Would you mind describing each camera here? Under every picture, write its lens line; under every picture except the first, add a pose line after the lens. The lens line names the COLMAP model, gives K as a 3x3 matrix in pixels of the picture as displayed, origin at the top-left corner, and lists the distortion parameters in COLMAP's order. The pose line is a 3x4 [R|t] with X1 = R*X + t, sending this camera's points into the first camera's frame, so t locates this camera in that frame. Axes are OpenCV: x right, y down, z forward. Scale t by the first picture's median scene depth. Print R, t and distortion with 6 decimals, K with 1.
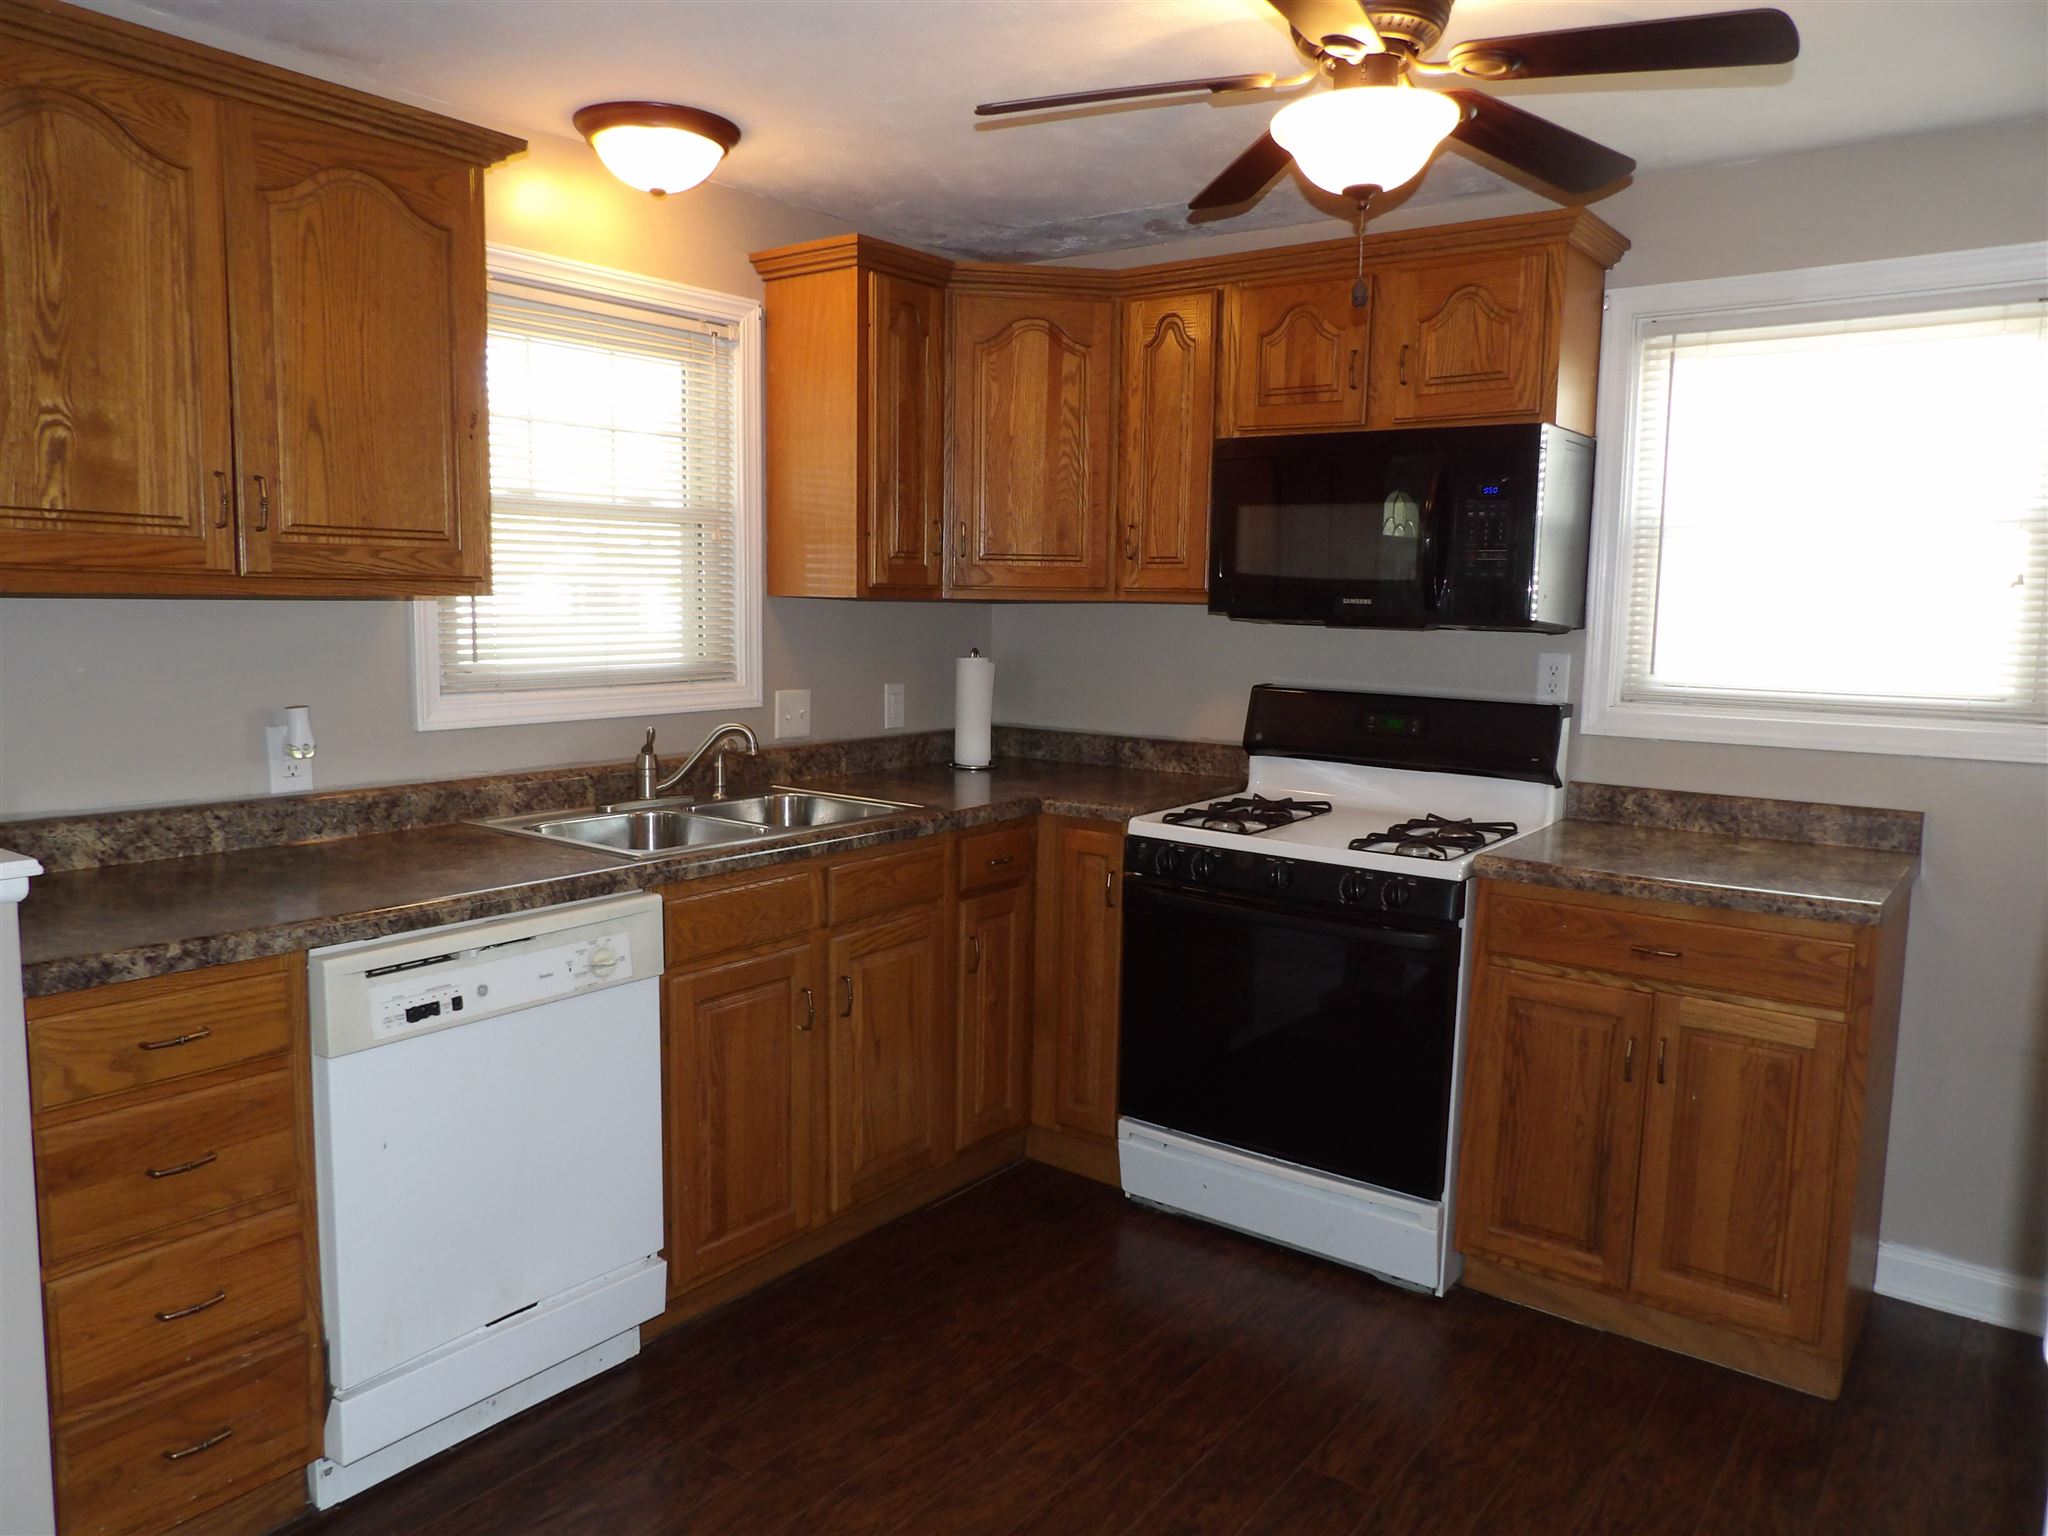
lens RADIAL K [[1455.6, 0, 1012.5], [0, 1455.6, 768.8], [0, 0, 1]] dist [-0.031609, 0.001682]
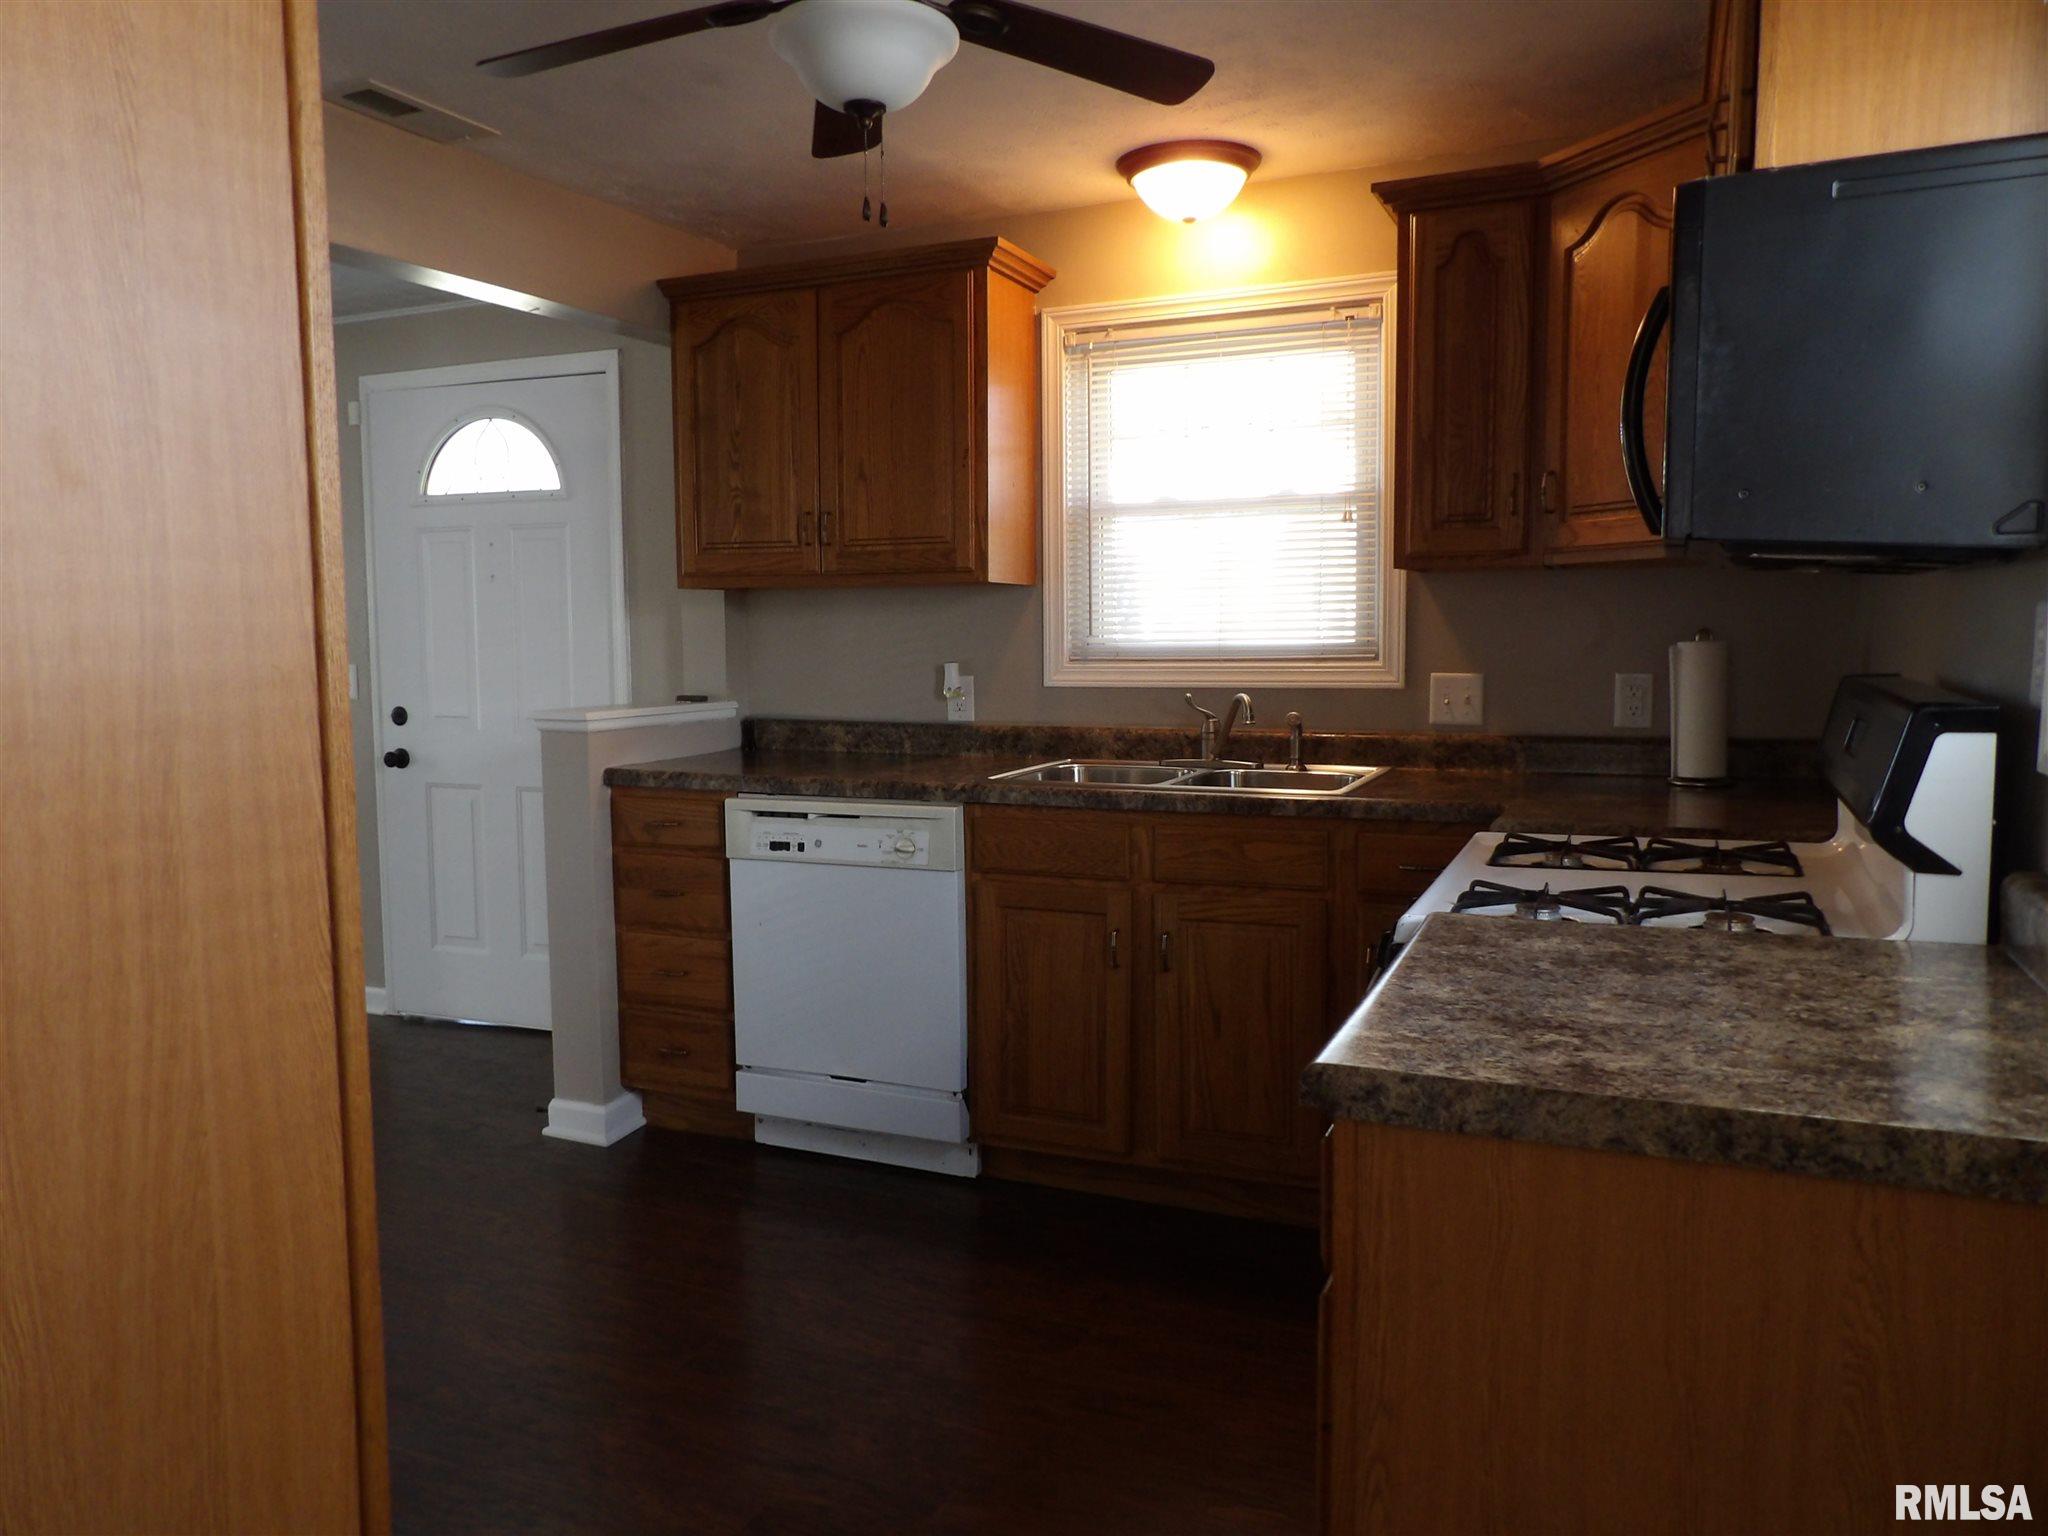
lens RADIAL K [[1455.6, 0, 1016.8], [0, 1455.6, 765.7], [0, 0, 1]] dist [-0.031609, 0.001682]
pose [[0.222627, 0.070347, -0.972362, 0.741467], [-0.102121, 0.993589, 0.048501, -0.013050], [0.969540, 0.088501, 0.228384, 0.558427]]
